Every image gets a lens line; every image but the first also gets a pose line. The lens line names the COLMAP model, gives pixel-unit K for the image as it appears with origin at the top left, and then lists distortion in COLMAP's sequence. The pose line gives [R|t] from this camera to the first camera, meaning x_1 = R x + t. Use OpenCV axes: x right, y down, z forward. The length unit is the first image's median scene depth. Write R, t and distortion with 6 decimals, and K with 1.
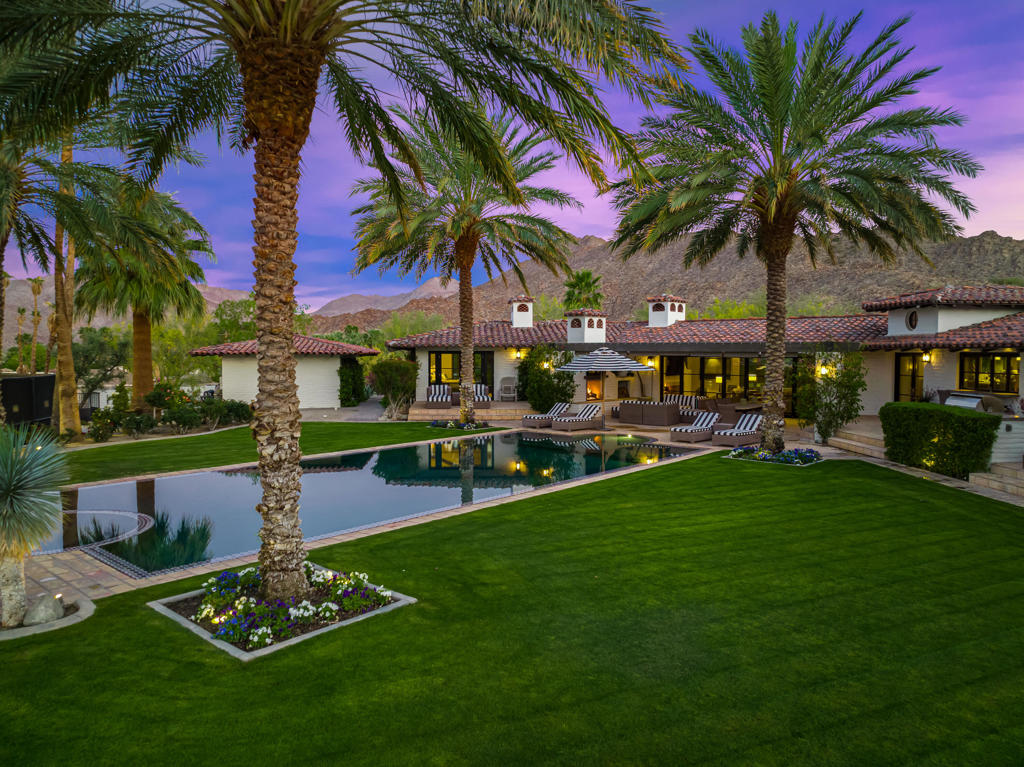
lens RADIAL K [[717.9, 0, 510.6], [0, 717.9, 384.2], [0, 0, 1]] dist [-0.040552, 0.006984]
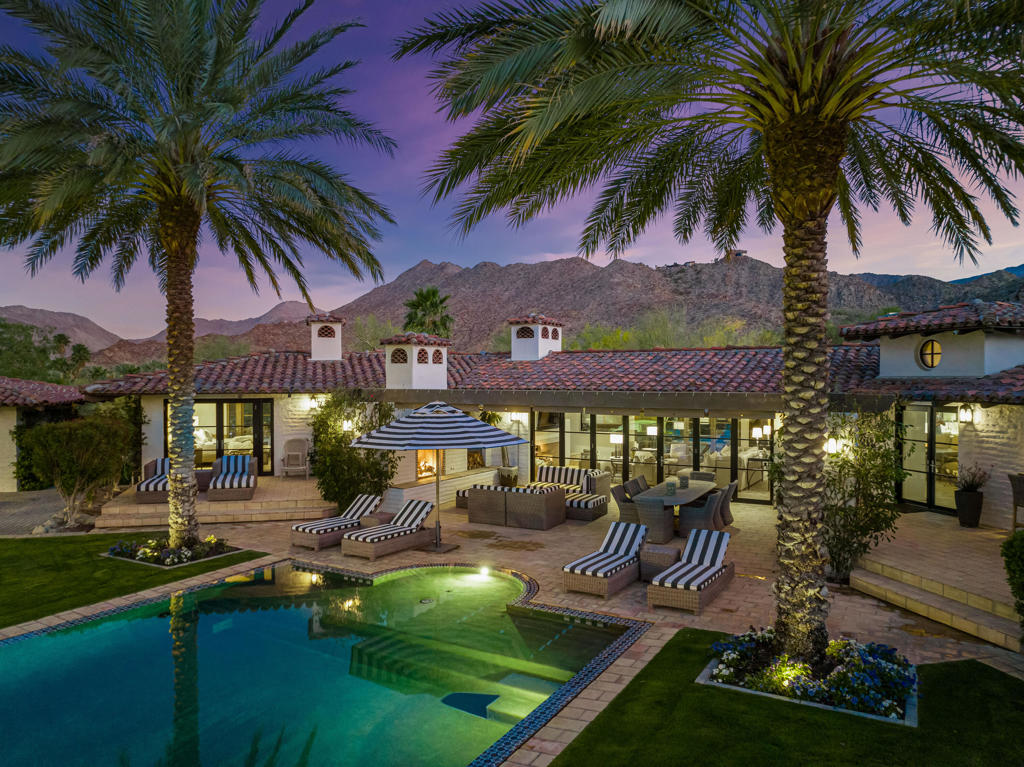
lens RADIAL K [[723.4, 0, 512.0], [0, 723.4, 383.5], [0, 0, 1]] dist [-0.035067, -0.001430]
pose [[0.980314, -0.004632, 0.197390, 0.063857], [0.012233, 0.999229, -0.037303, -0.036568], [-0.197065, 0.038983, 0.979615, 0.366991]]
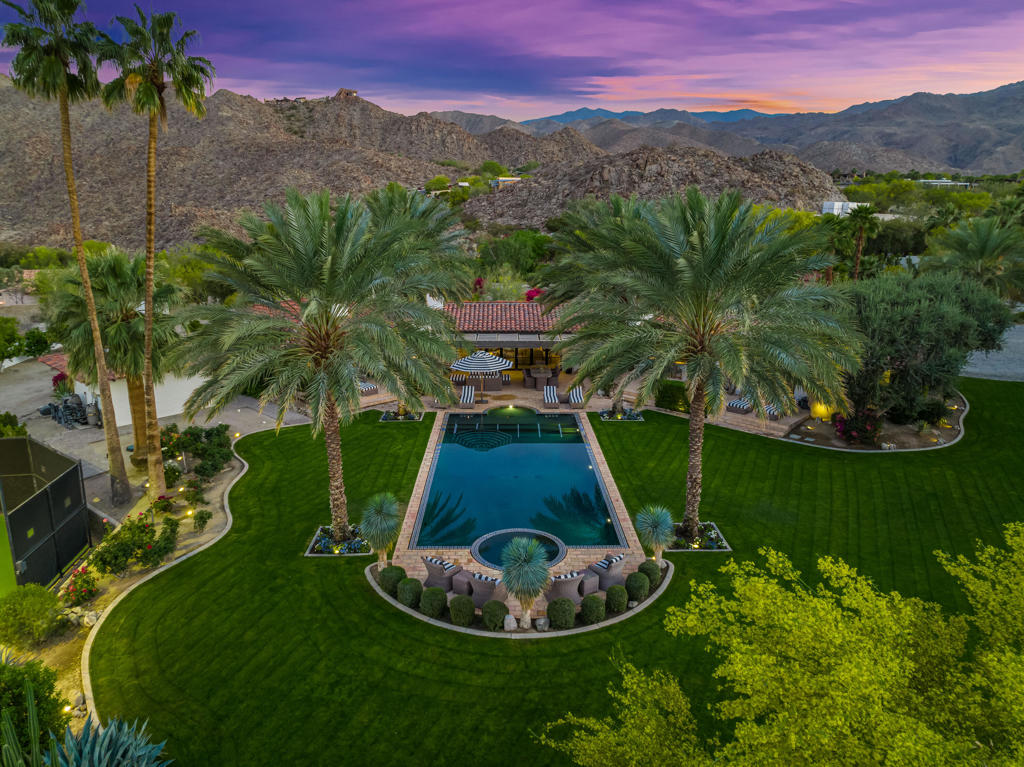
lens RADIAL K [[717.9, 0, 510.6], [0, 717.9, 384.2], [0, 0, 1]] dist [-0.040552, 0.006984]
pose [[0.743303, -0.159764, 0.649597, -0.710596], [0.031507, 0.978346, 0.204565, -0.249391], [-0.668213, -0.131586, 0.732241, -0.160131]]
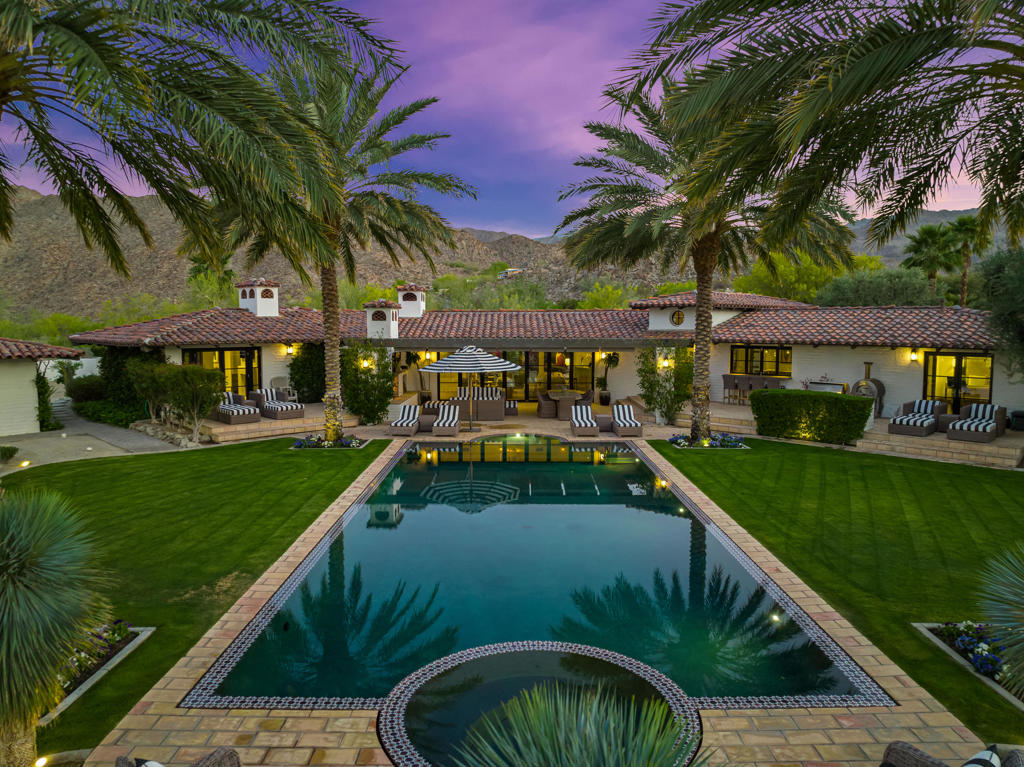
lens RADIAL K [[717.9, 0, 510.6], [0, 717.9, 384.2], [0, 0, 1]] dist [-0.040552, 0.006984]
pose [[0.751864, -0.059055, 0.656669, -0.390941], [0.032891, 0.998100, 0.052103, -0.040308], [-0.658498, -0.017576, 0.752377, 0.201263]]
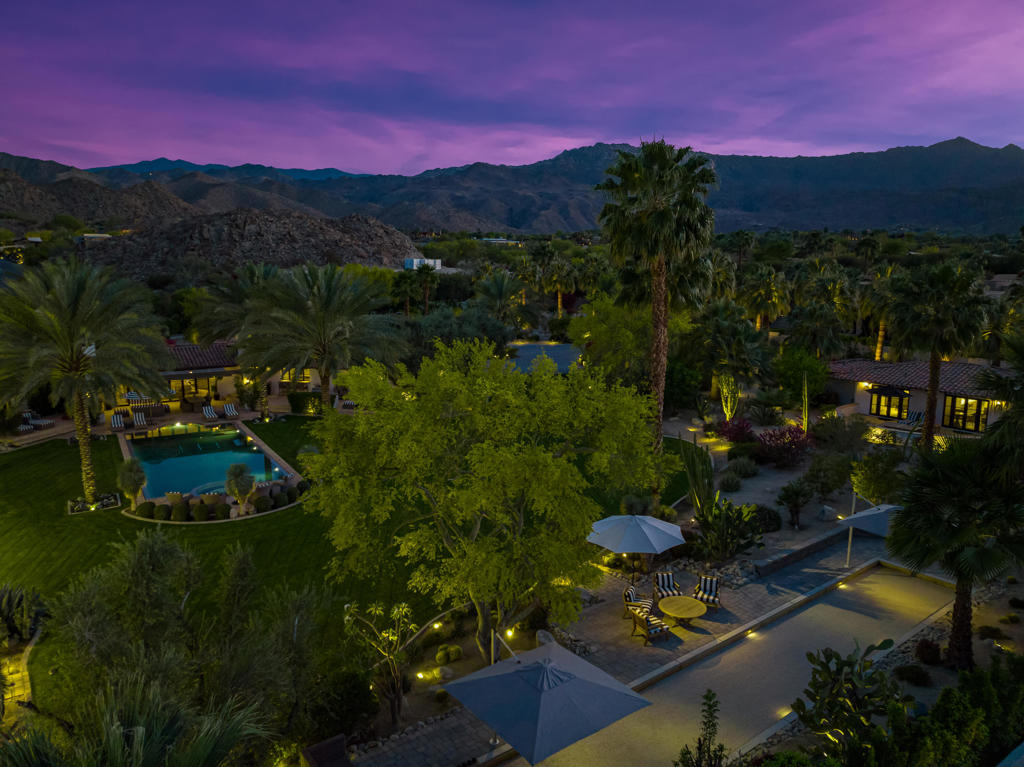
lens RADIAL K [[717.9, 0, 510.6], [0, 717.9, 384.2], [0, 0, 1]] dist [-0.040552, 0.006984]
pose [[0.294059, -0.158818, 0.942500, -1.185899], [0.043387, 0.987300, 0.152831, -0.254109], [-0.954802, -0.004048, 0.297215, -0.439492]]
